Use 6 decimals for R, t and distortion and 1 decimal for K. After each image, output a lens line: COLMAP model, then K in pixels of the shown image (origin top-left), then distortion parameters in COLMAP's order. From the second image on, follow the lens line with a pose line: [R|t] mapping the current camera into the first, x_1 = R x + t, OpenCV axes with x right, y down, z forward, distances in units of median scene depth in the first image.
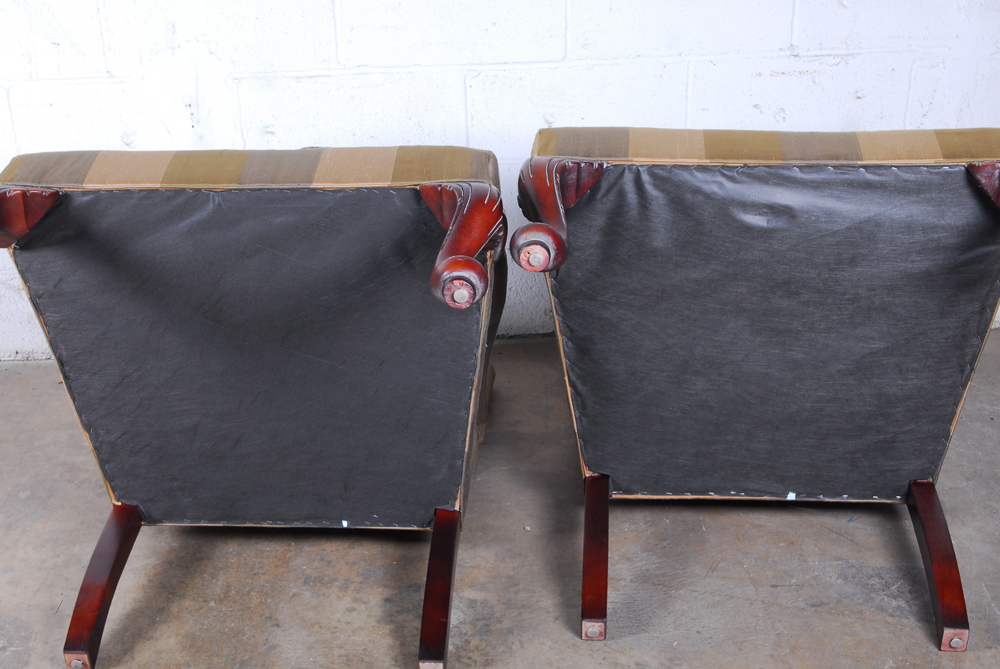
lens RADIAL K [[1483.3, 0, 483.2], [0, 1483.3, 344.1], [0, 0, 1]] dist [0.025169, 0.000000]
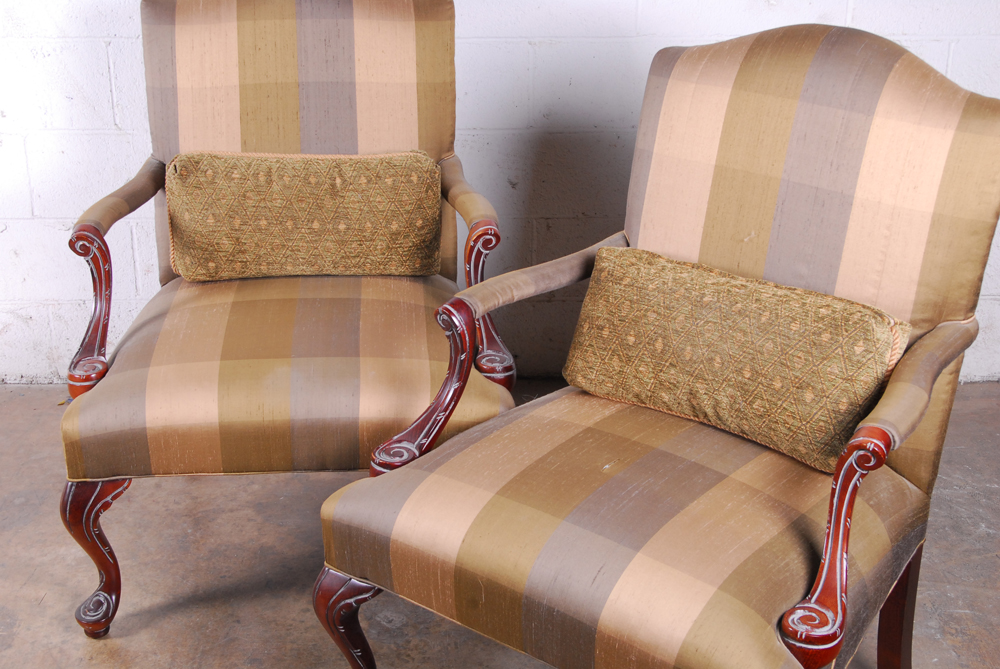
lens RADIAL K [[1440.0, 0, 495.2], [0, 1440.0, 341.5], [0, 0, 1]] dist [0.005164, 0.000000]
pose [[0.999356, 0.035879, 0.000058, 0.045006], [-0.035830, 0.998072, -0.050682, 0.028267], [-0.001876, 0.050647, 0.998715, -0.082404]]
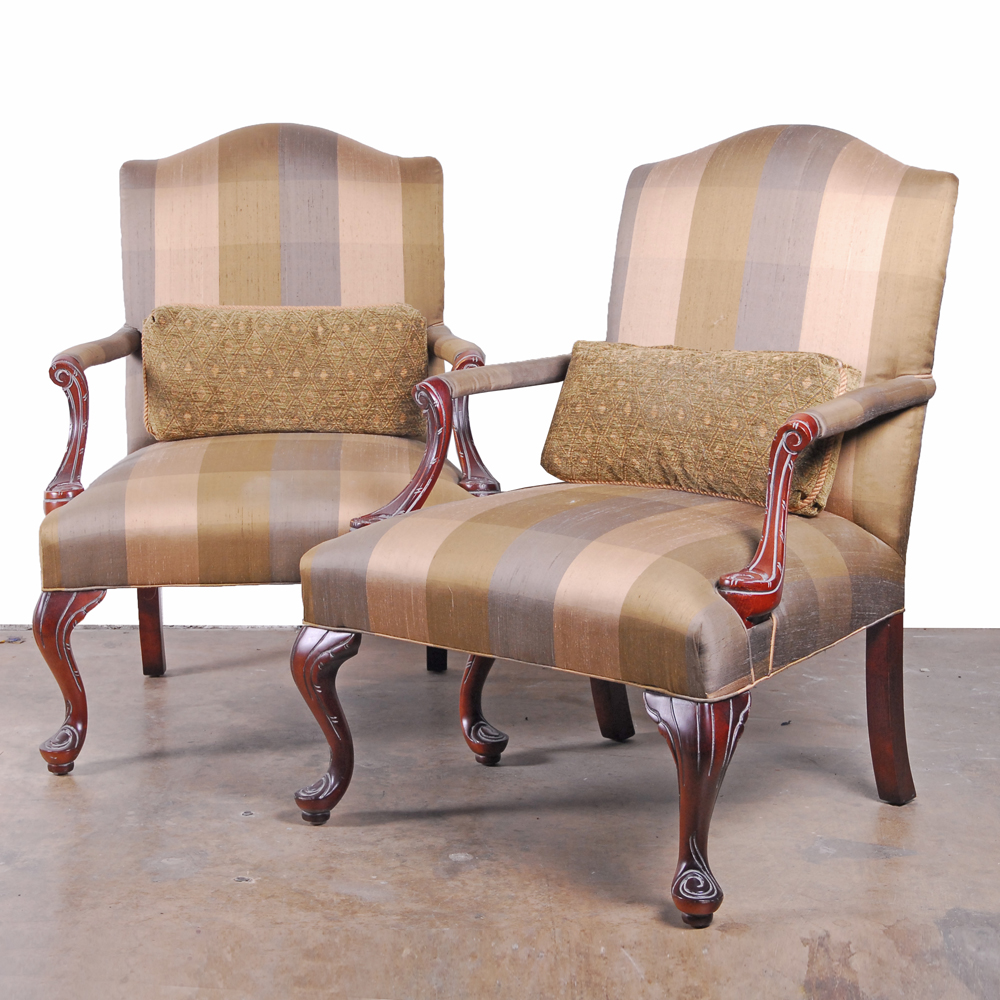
lens RADIAL K [[2374.7, 0, 498.6], [0, 2374.7, 498.4], [0, 0, 1]] dist [0.022253, 0.000000]
pose [[0.998988, 0.022405, -0.038987, 0.124361], [-0.032467, 0.959257, -0.280664, 0.465989], [0.031111, 0.281646, 0.959014, -0.637816]]
